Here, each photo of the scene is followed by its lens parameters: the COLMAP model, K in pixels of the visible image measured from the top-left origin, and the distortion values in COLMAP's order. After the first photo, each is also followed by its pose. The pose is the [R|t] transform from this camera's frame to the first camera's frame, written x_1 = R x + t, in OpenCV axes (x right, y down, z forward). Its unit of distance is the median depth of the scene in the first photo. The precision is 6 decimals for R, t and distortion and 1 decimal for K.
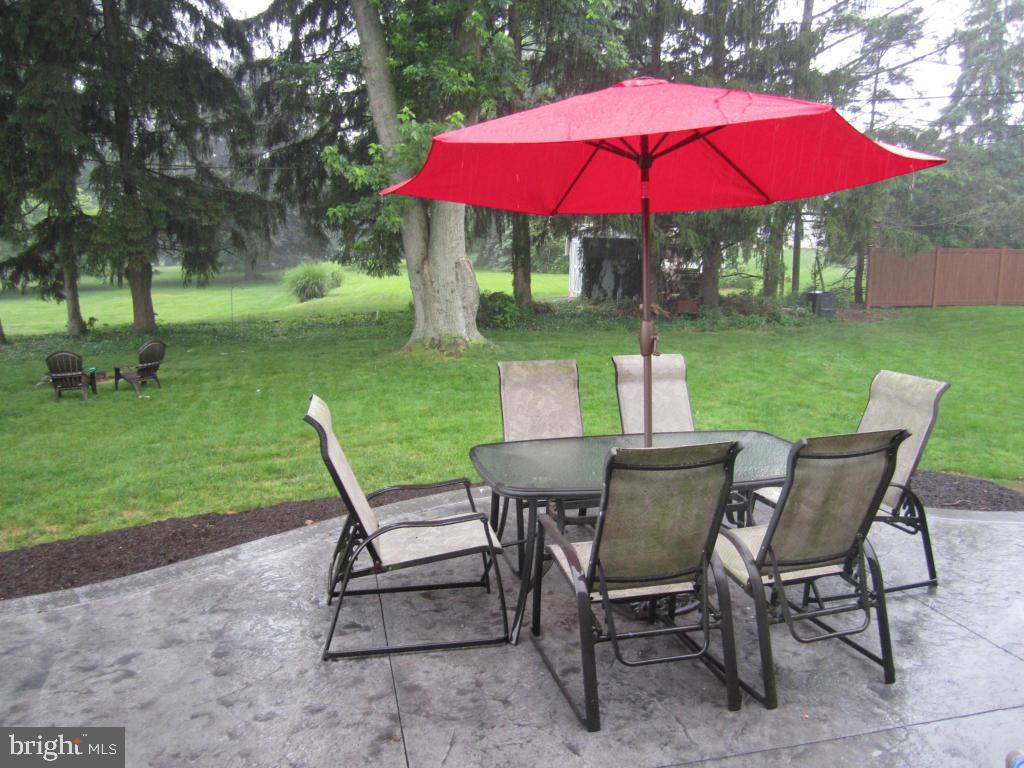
lens RADIAL K [[835.1, 0, 514.7], [0, 835.1, 379.7], [0, 0, 1]] dist [-0.077464, 0.035999]
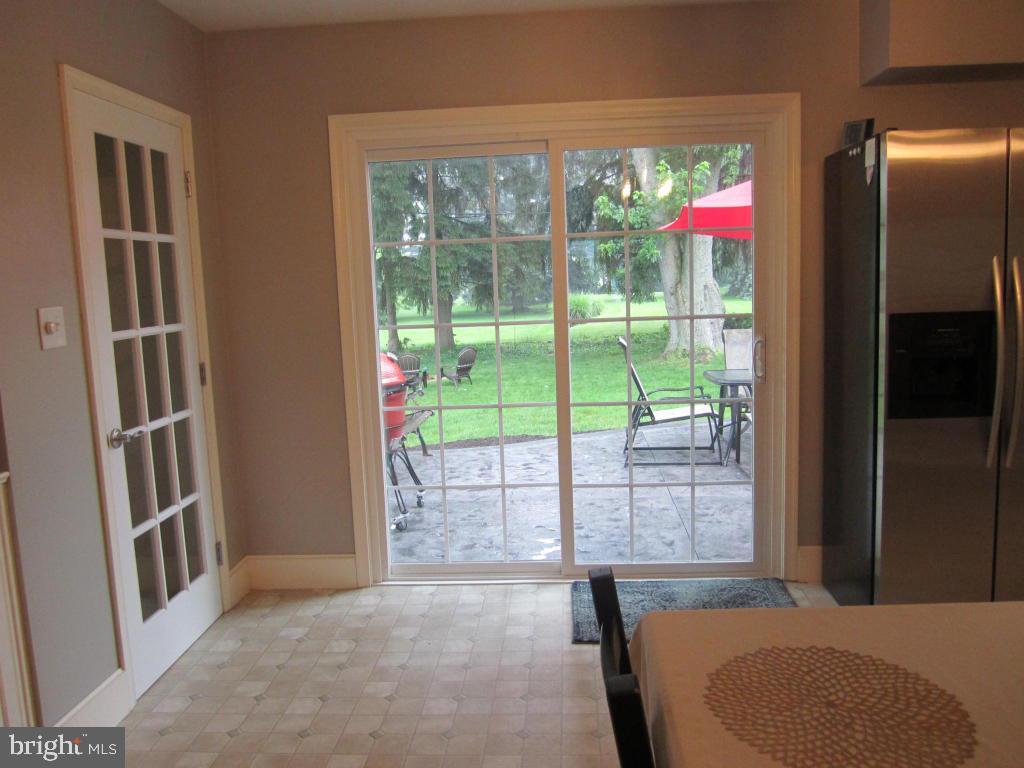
lens RADIAL K [[835.1, 0, 514.7], [0, 835.1, 379.7], [0, 0, 1]] dist [-0.077464, 0.035999]
pose [[0.955406, 0.004852, -0.295256, 0.024446], [-0.017264, 0.999073, -0.039446, 0.051153], [0.294791, 0.042784, 0.954604, -0.233103]]
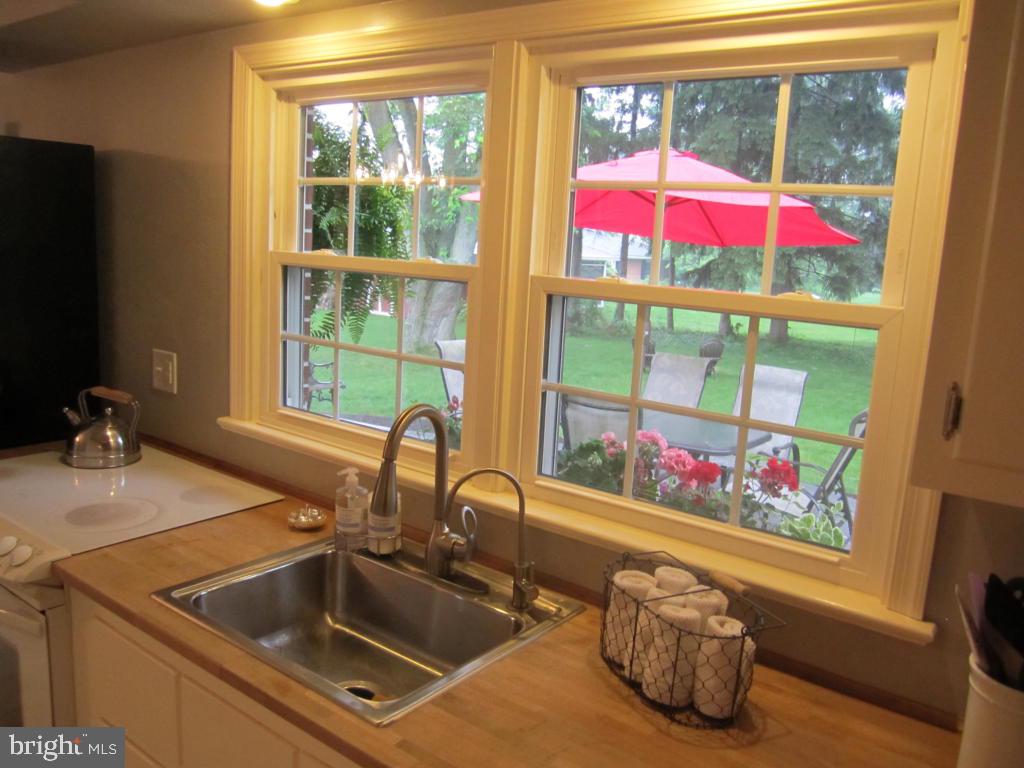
lens RADIAL K [[835.1, 0, 514.7], [0, 835.1, 379.7], [0, 0, 1]] dist [-0.077464, 0.035999]
pose [[0.628784, 0.174279, -0.757798, 0.297719], [-0.199873, 0.978039, 0.059086, -0.003149], [0.751453, 0.114311, 0.649809, -0.017515]]
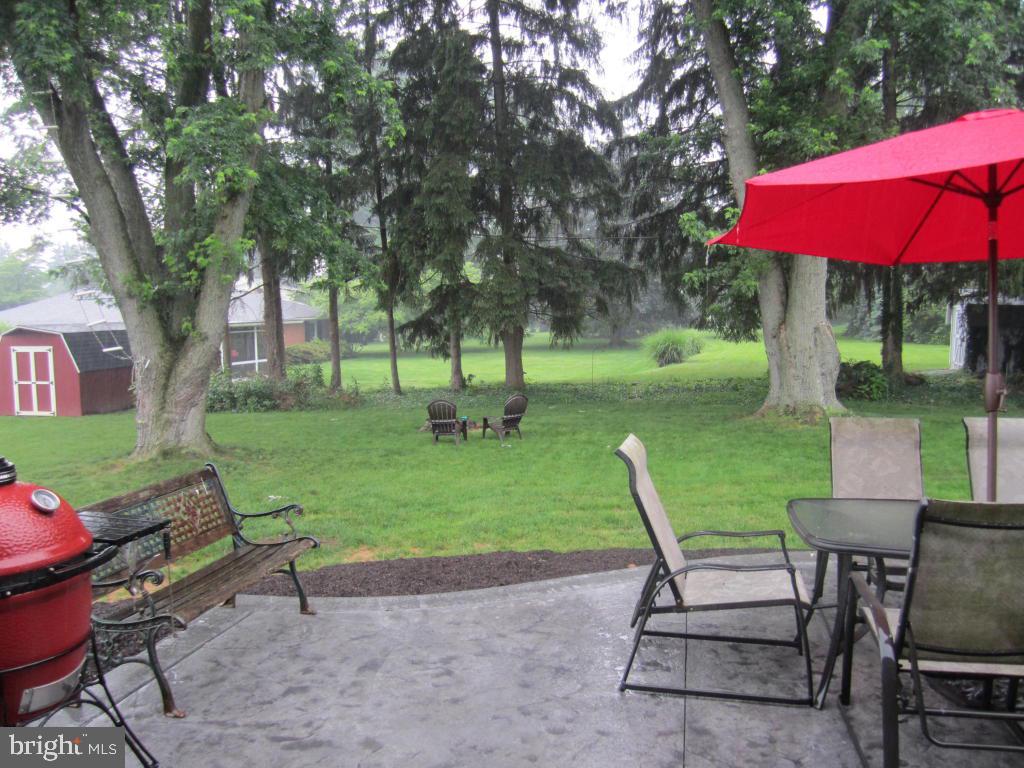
lens RADIAL K [[835.1, 0, 514.7], [0, 835.1, 379.7], [0, 0, 1]] dist [-0.077464, 0.035999]
pose [[0.908866, 0.029596, -0.416036, 0.015279], [-0.063888, 0.995586, -0.068746, 0.008264], [0.412165, 0.089061, 0.906746, -0.004343]]
